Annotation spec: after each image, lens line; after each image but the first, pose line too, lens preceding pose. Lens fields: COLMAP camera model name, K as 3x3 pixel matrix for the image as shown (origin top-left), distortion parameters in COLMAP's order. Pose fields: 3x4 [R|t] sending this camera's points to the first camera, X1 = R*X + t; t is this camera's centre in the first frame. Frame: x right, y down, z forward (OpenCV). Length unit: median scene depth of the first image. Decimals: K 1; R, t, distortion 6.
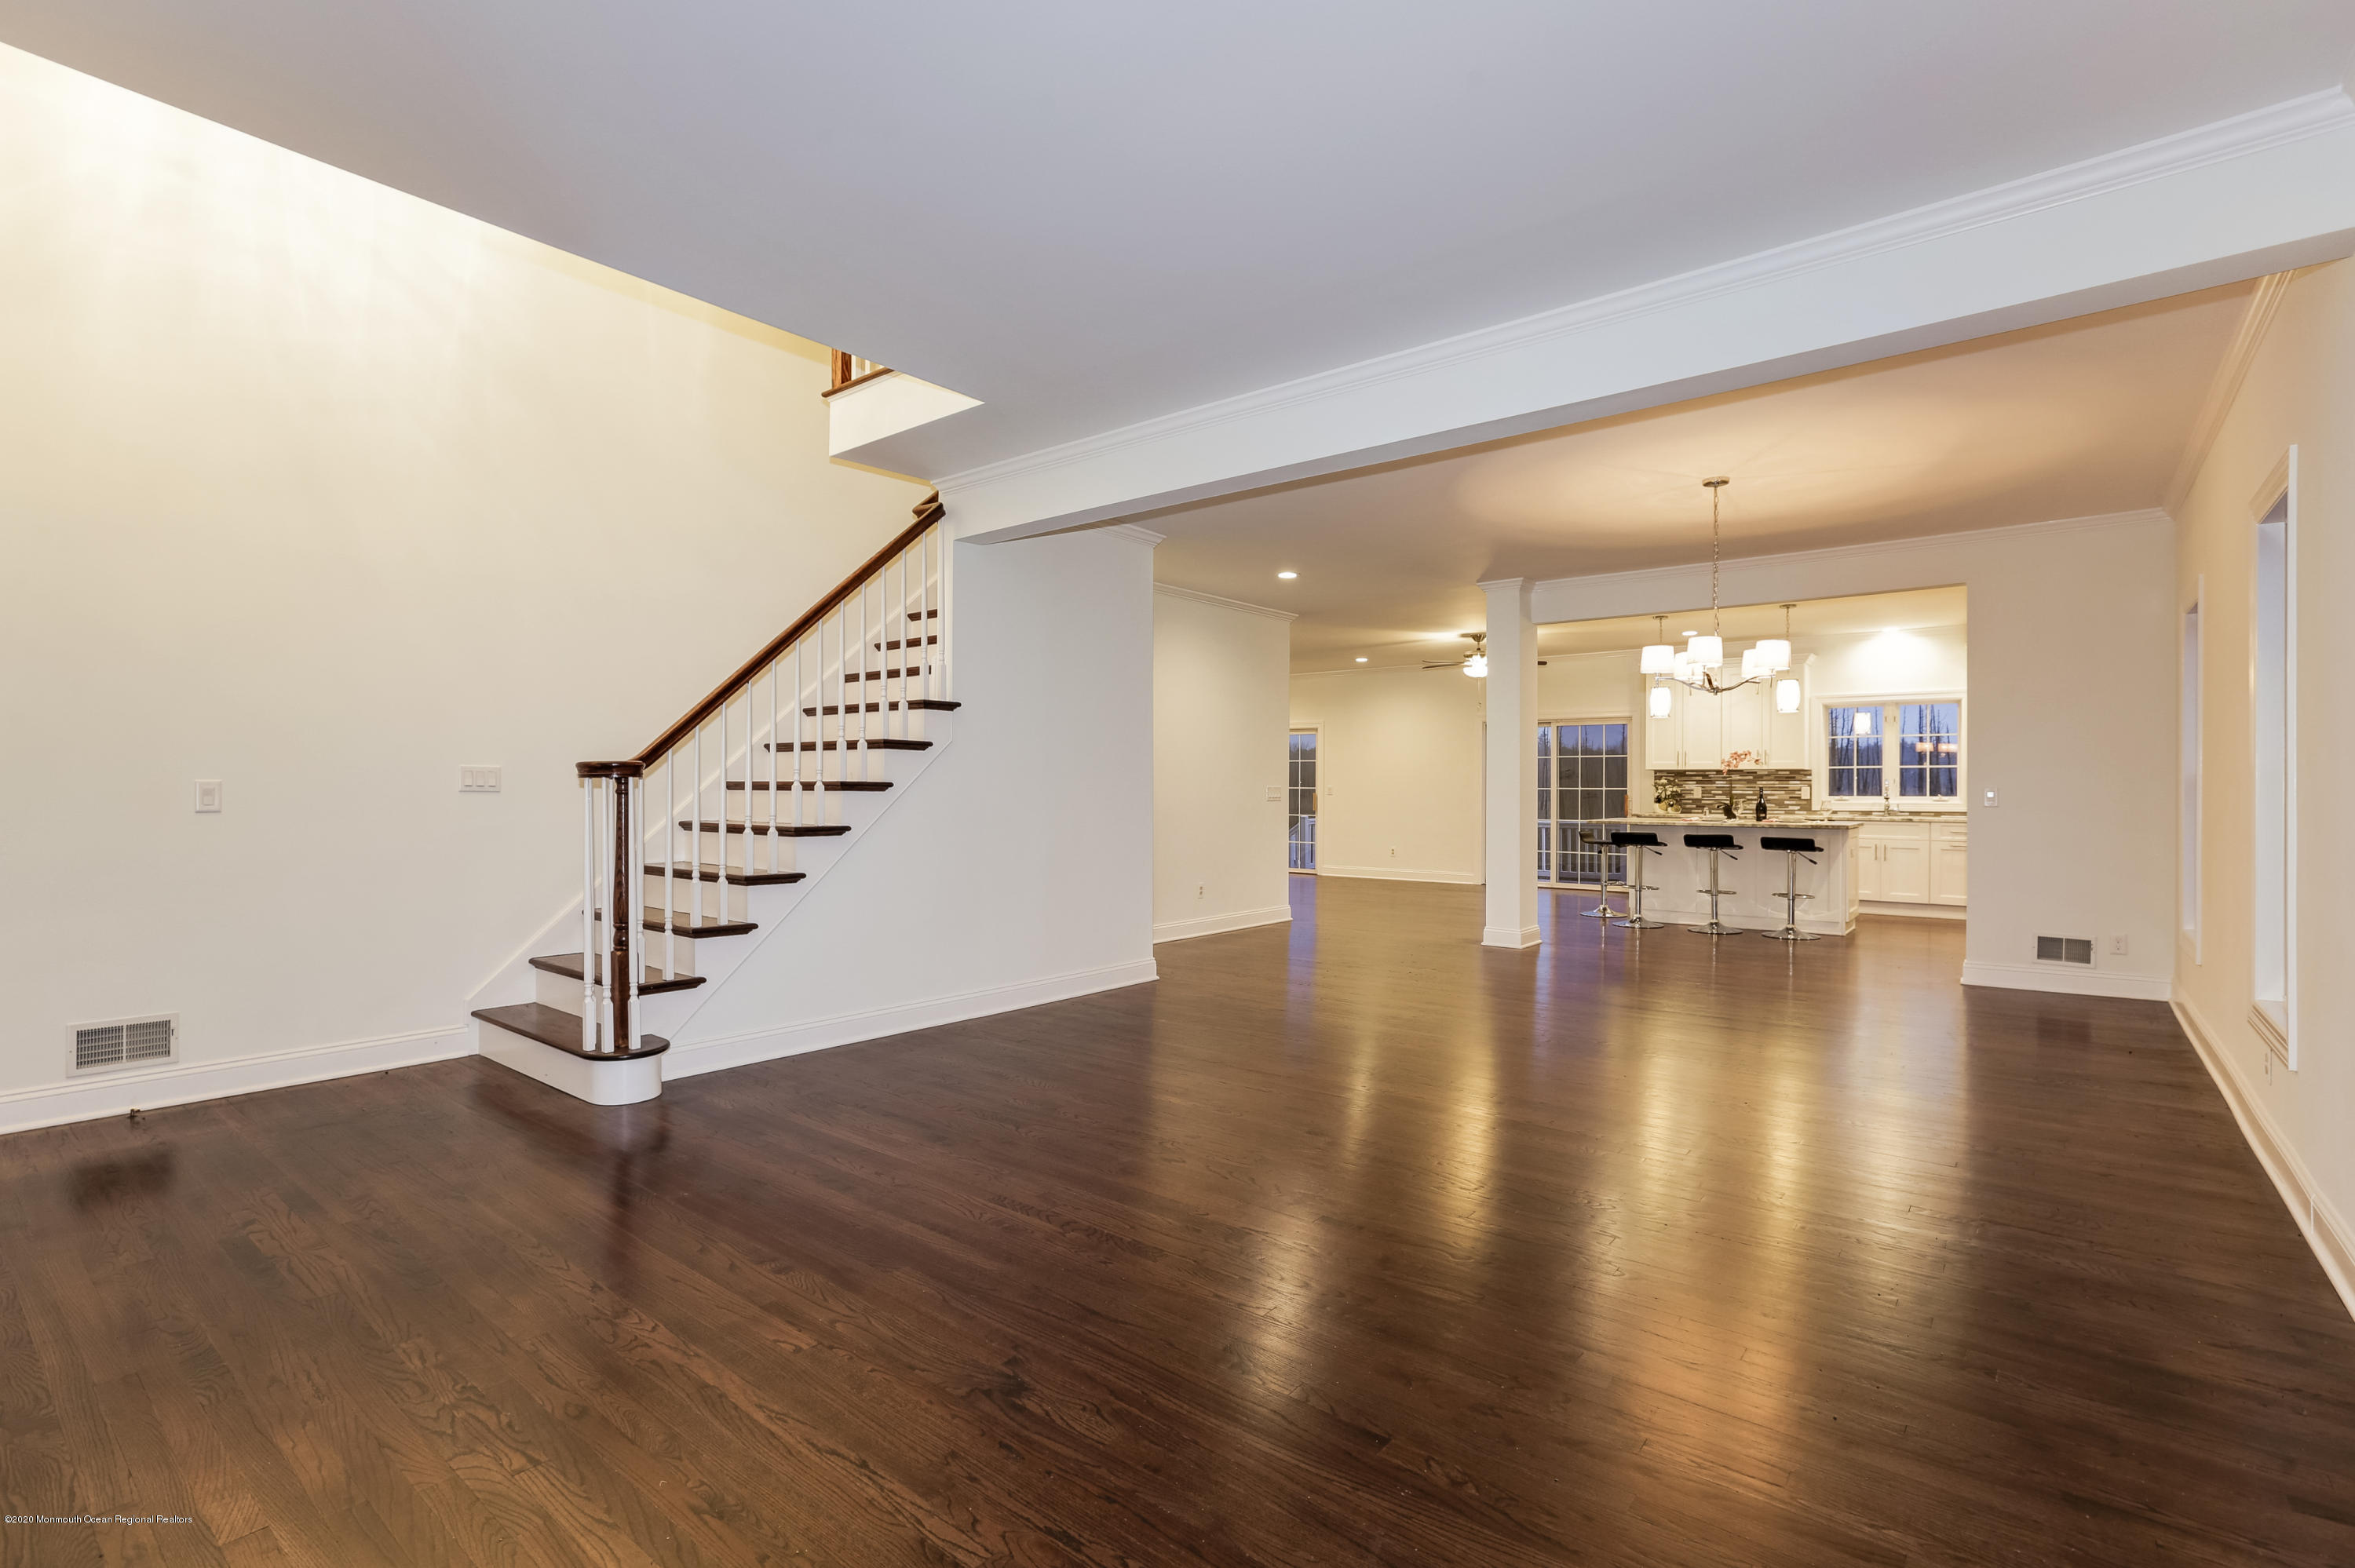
lens RADIAL K [[1083.4, 0, 1179.8], [0, 1083.4, 792.1], [0, 0, 1]] dist [-0.024459, 0.010700]
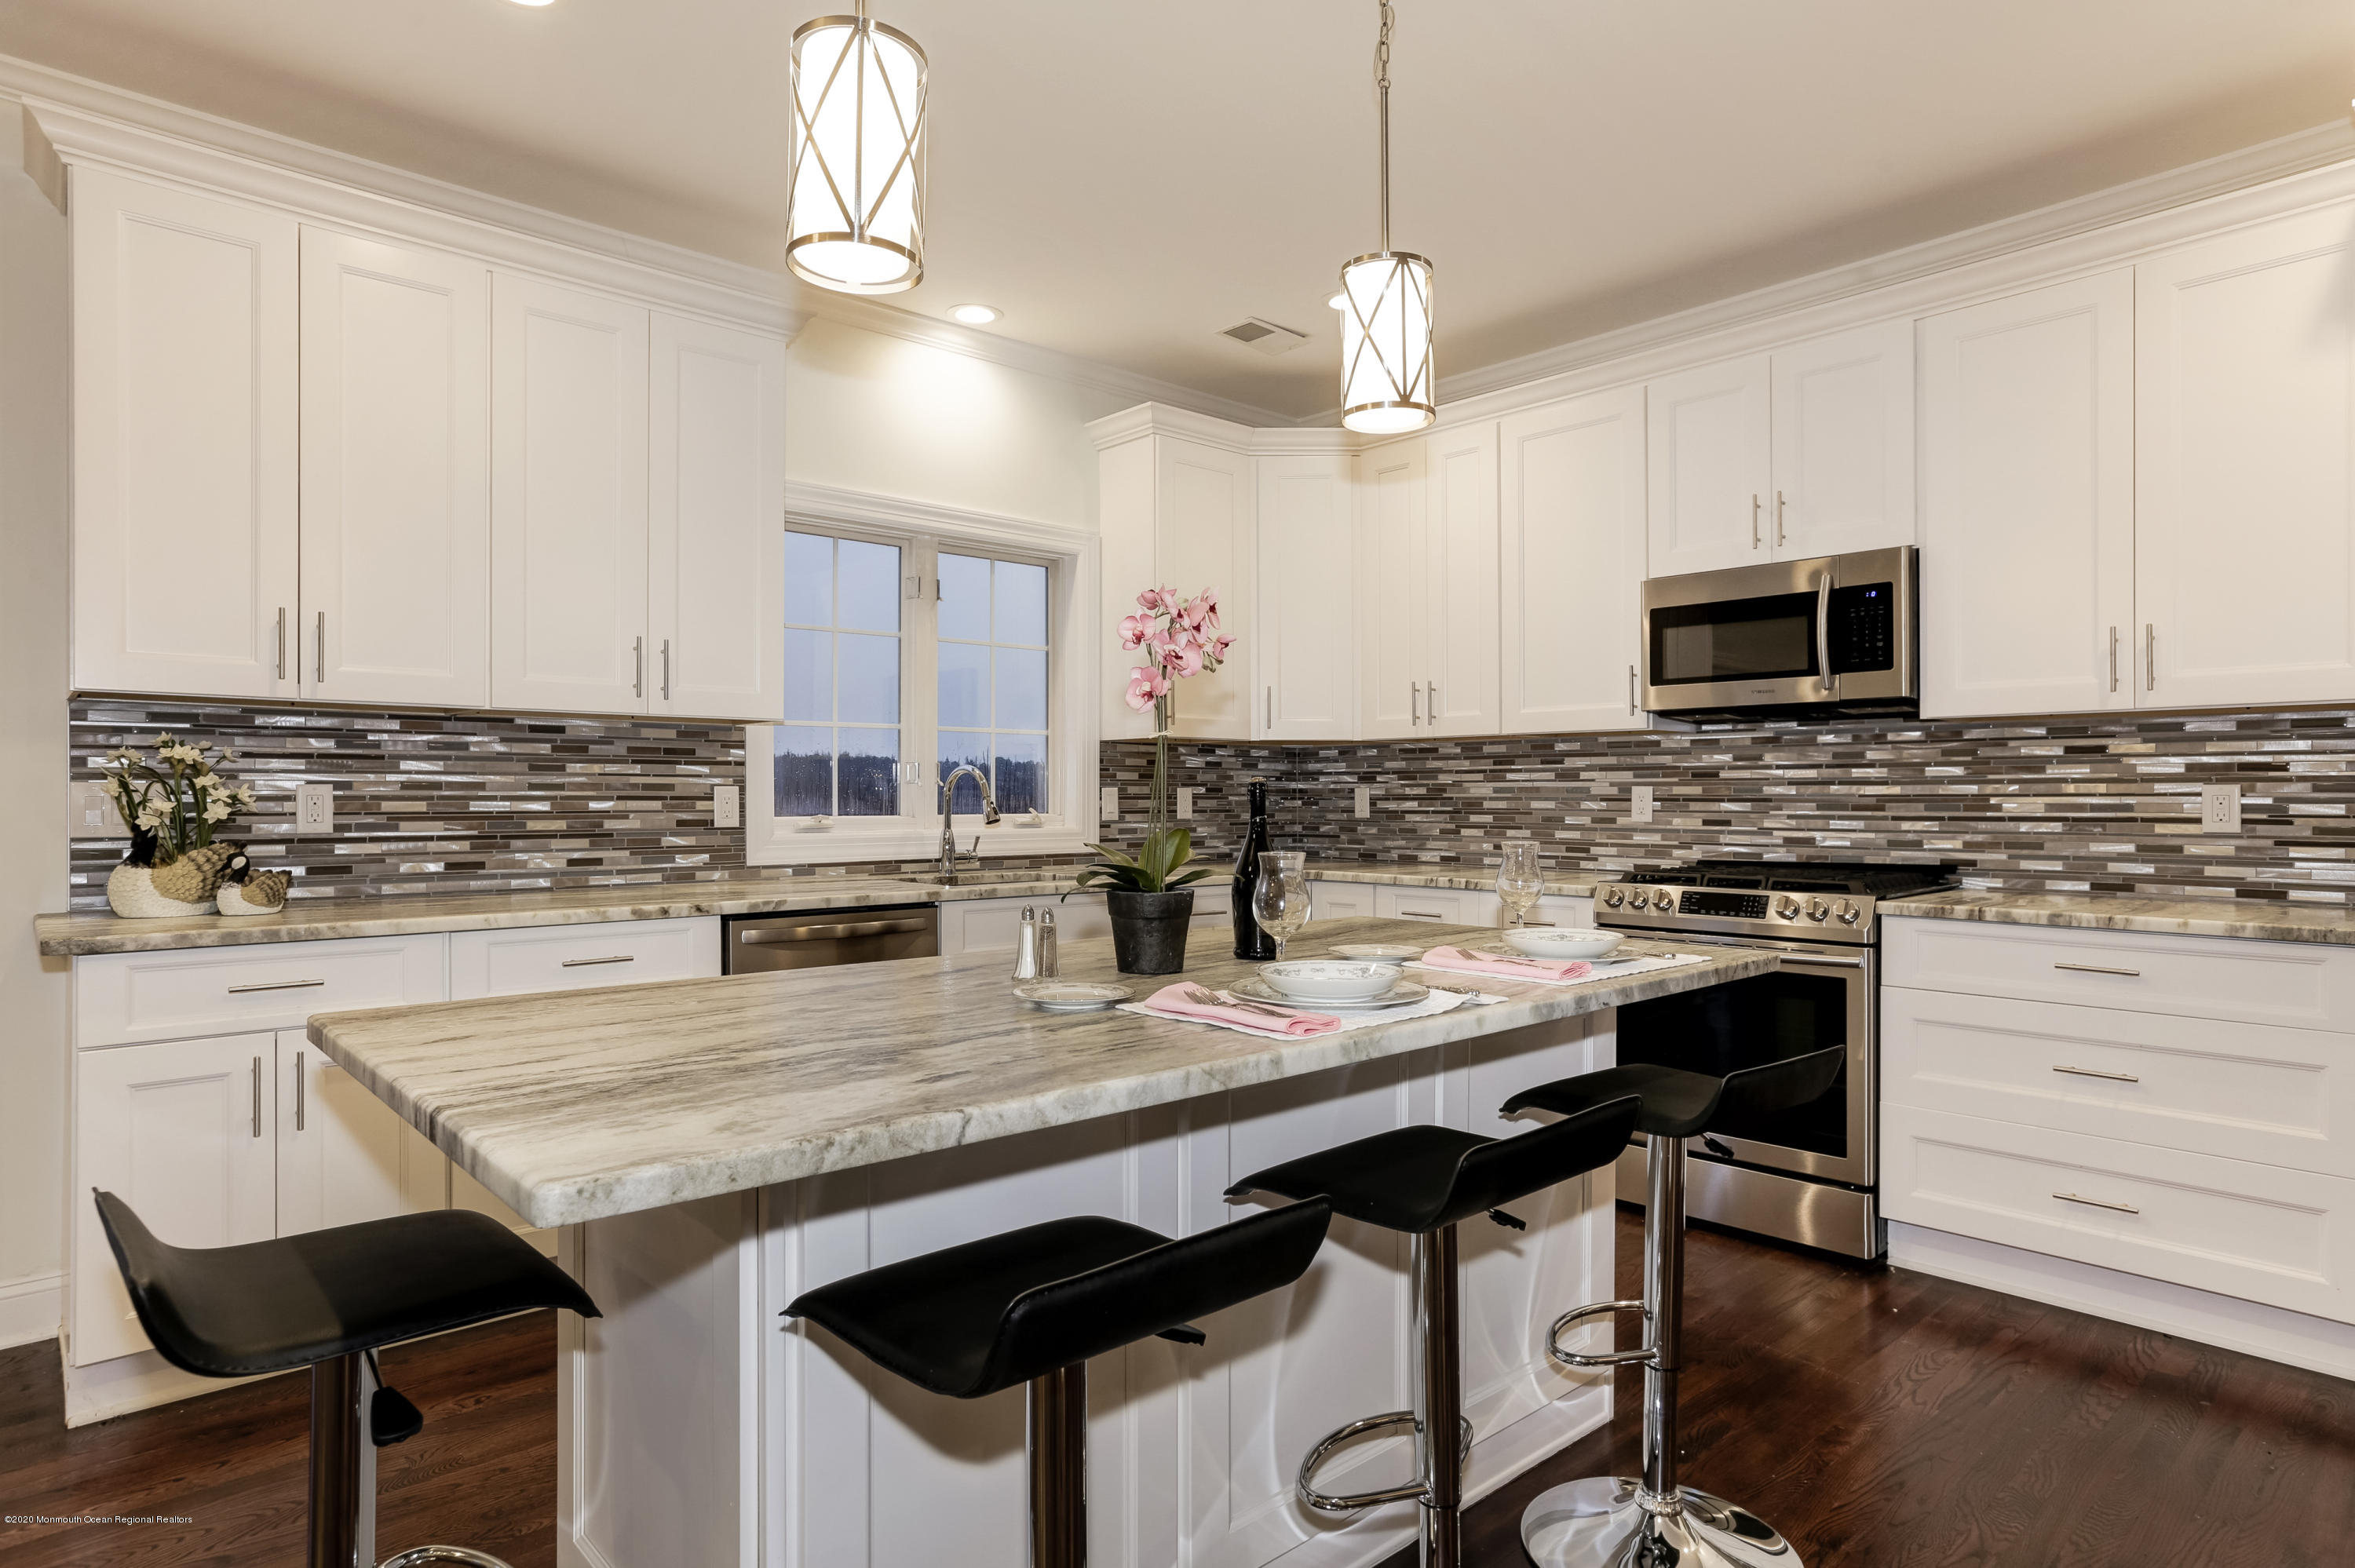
lens RADIAL K [[1310.8, 0, 1172.2], [0, 1310.8, 786.3], [0, 0, 1]] dist [-0.030716, 0.027515]
pose [[0.143497, 0.005530, 0.989635, 0.300057], [0.002063, 0.999981, -0.005887, -0.002833], [-0.989649, 0.002886, 0.143482, 0.992463]]
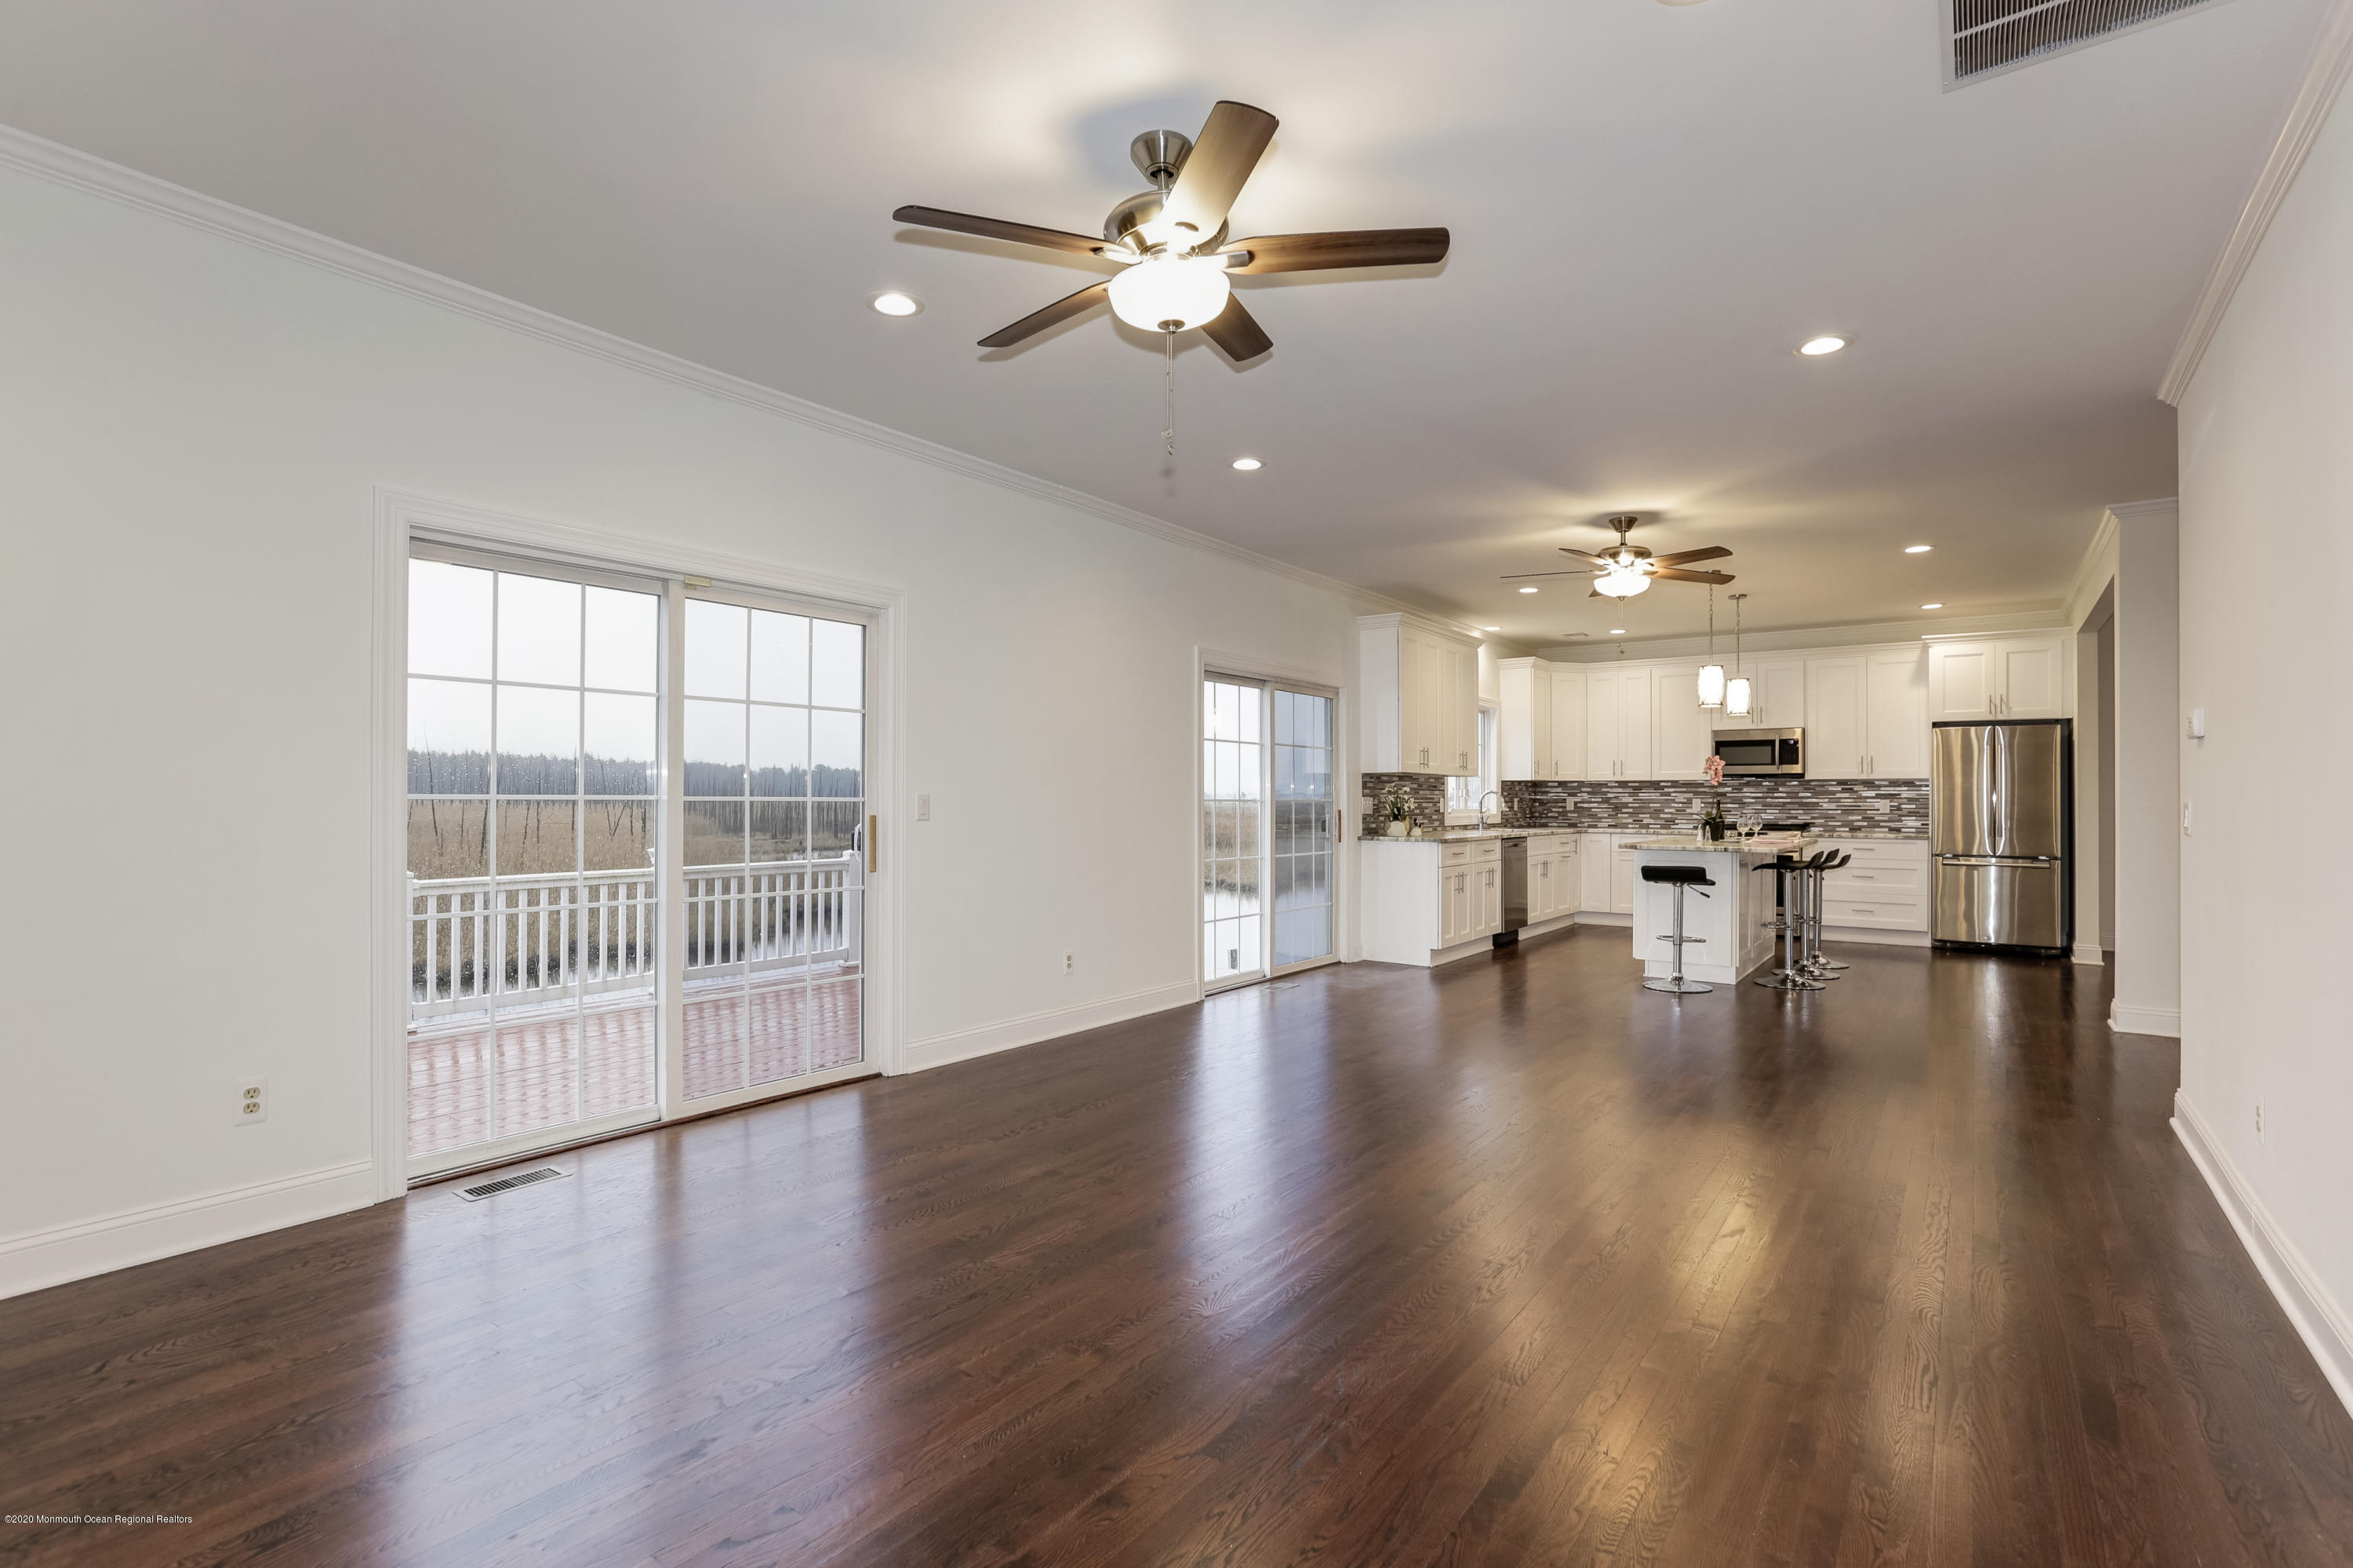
lens RADIAL K [[1082.7, 0, 1191.0], [0, 1082.7, 804.7], [0, 0, 1]] dist [-0.024459, 0.010700]
pose [[-0.055648, -0.005873, 0.998433, -0.305521], [-0.000692, 0.999983, 0.005843, -0.005397], [-0.998450, -0.000365, -0.055651, 1.485770]]
